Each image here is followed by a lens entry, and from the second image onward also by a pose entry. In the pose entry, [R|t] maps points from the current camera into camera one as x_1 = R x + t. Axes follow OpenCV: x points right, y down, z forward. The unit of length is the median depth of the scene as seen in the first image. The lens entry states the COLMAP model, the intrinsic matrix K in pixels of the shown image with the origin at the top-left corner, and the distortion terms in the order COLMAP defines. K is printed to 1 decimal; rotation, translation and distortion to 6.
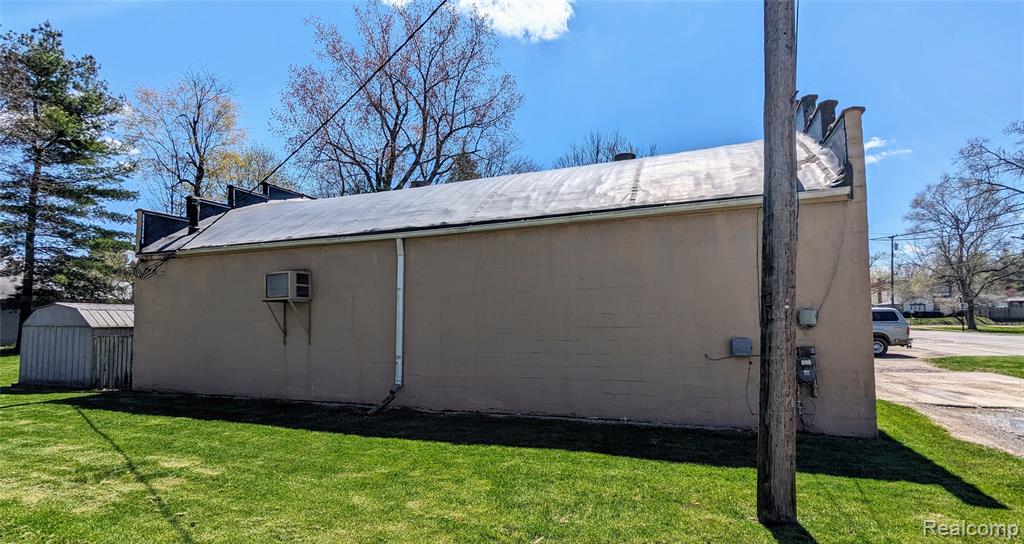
lens RADIAL K [[482.2, 0, 512.0], [0, 482.2, 272.0], [0, 0, 1]] dist [-0.001086, -0.000213]
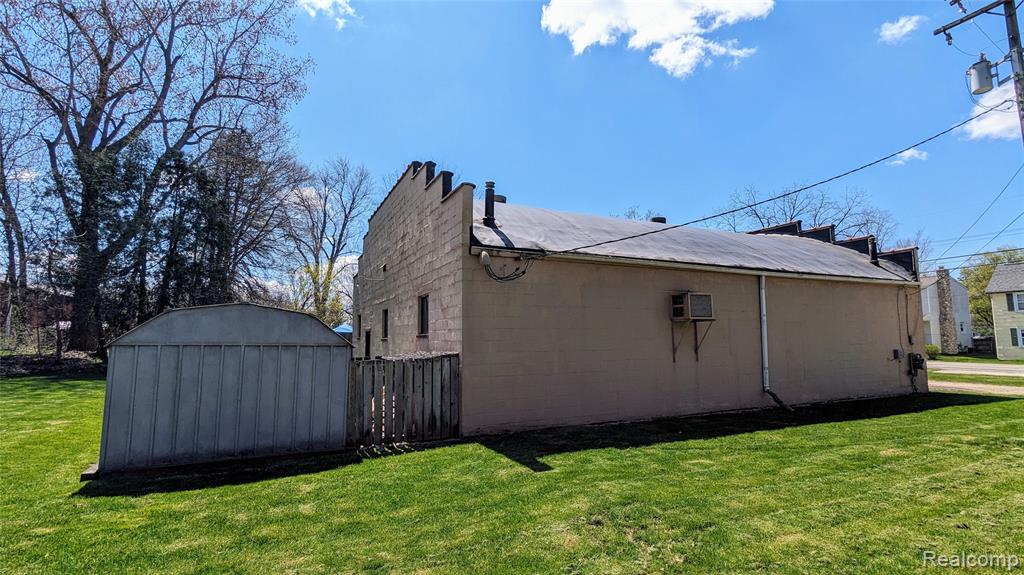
lens RADIAL K [[481.2, 0, 517.1], [0, 481.2, 288.1], [0, 0, 1]] dist [-0.004822, 0.008423]
pose [[0.688474, 0.083800, 0.720403, -1.496418], [-0.076695, 0.996145, -0.042580, 0.063159], [-0.721194, -0.025936, 0.692247, 0.546623]]
